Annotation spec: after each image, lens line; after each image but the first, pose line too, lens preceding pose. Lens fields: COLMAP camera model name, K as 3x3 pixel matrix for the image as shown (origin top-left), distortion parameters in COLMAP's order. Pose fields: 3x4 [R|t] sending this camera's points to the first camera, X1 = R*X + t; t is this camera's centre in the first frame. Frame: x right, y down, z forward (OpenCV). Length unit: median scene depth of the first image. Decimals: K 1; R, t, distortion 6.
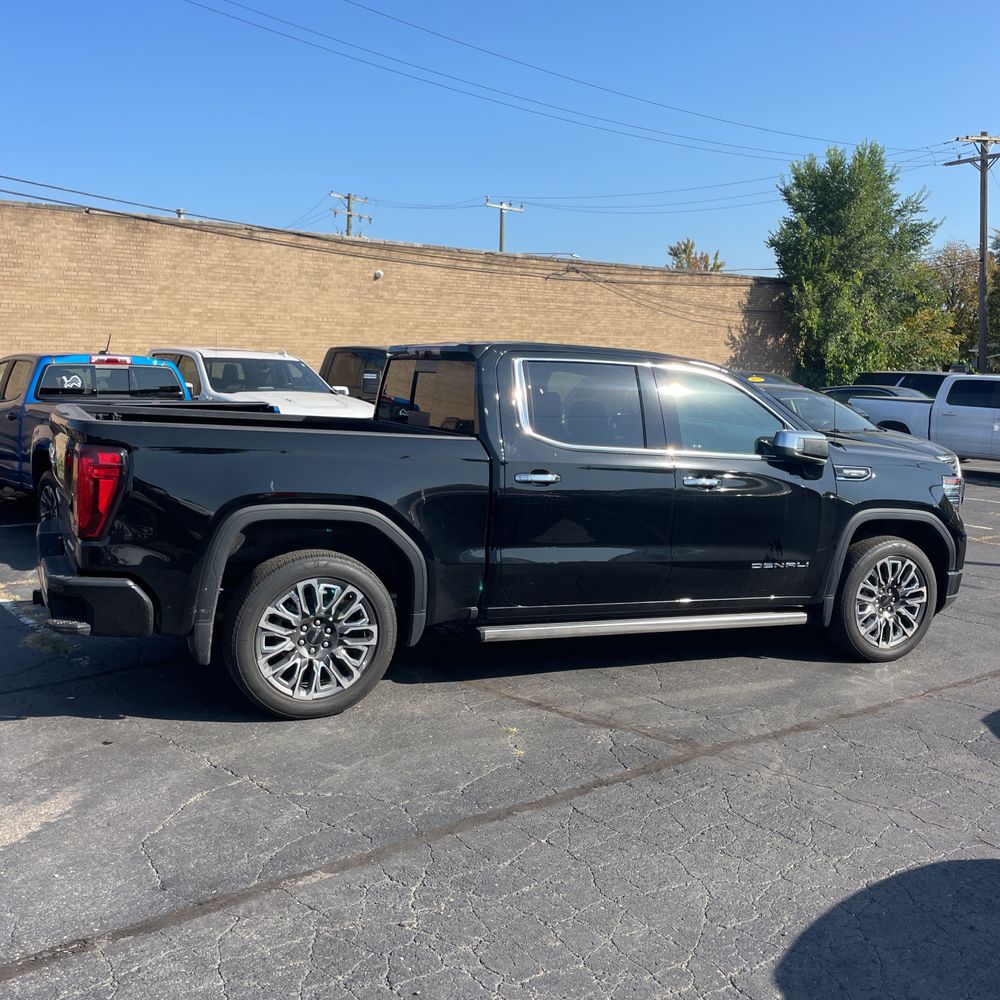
lens RADIAL K [[1014.2, 0, 501.7], [0, 1014.2, 494.6], [0, 0, 1]] dist [0.018548, 0.000000]
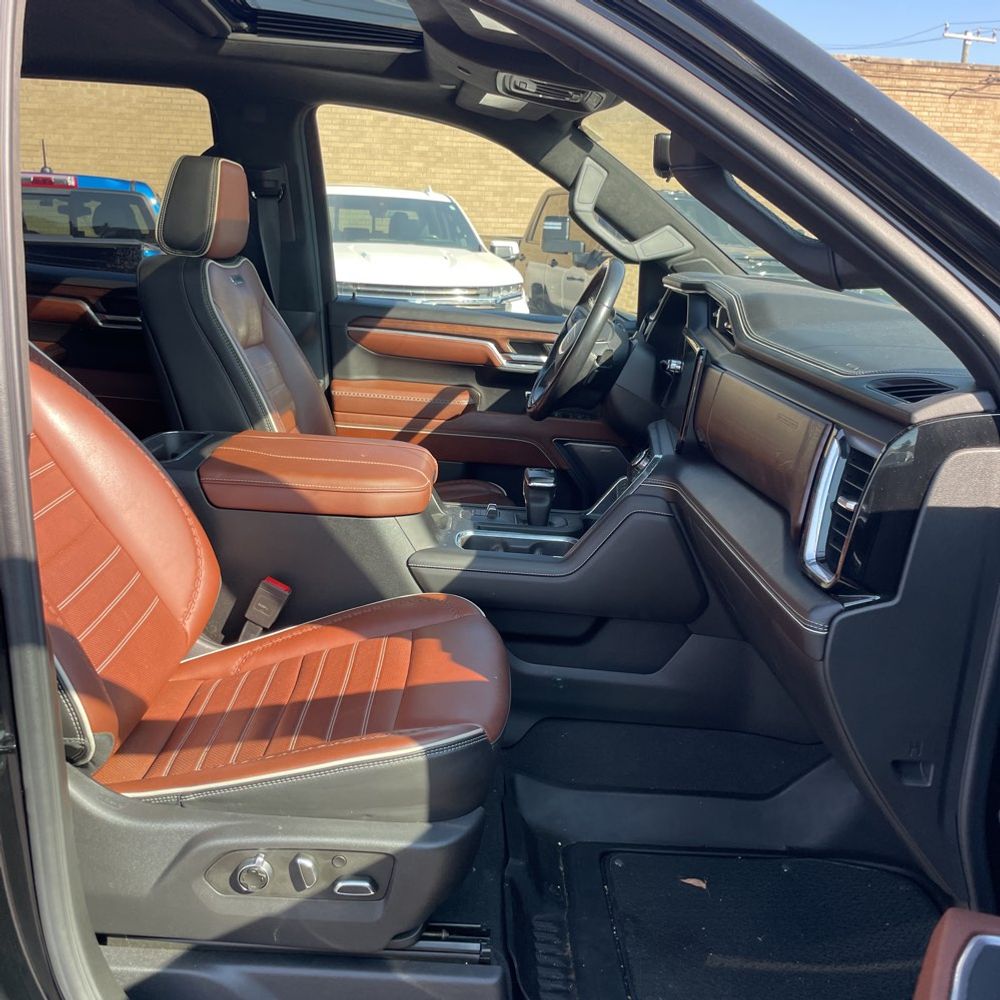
lens RADIAL K [[1014.2, 0, 511.8], [0, 1014.2, 499.6], [0, 0, 1]] dist [0.018548, 0.000000]
pose [[0.909633, 0.107229, -0.401336, 0.107481], [-0.060964, 0.990109, 0.126361, -0.019087], [0.410916, -0.090475, 0.907173, 0.315798]]
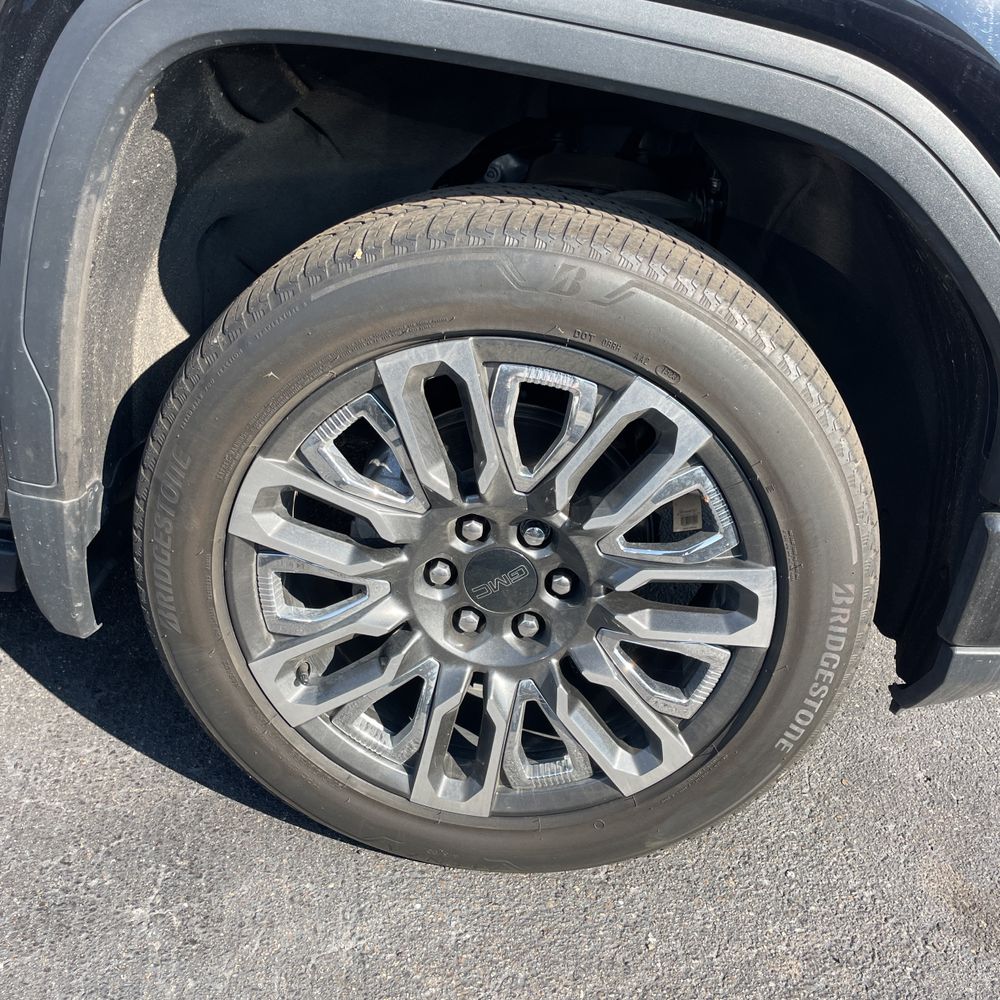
lens RADIAL K [[1014.2, 0, 502.2], [0, 1014.2, 491.1], [0, 0, 1]] dist [0.018548, 0.000000]
pose [[0.860043, 0.142318, -0.489971, -0.021282], [0.011950, 0.954428, 0.298202, 0.014854], [0.510081, -0.262322, 0.819148, 0.243328]]
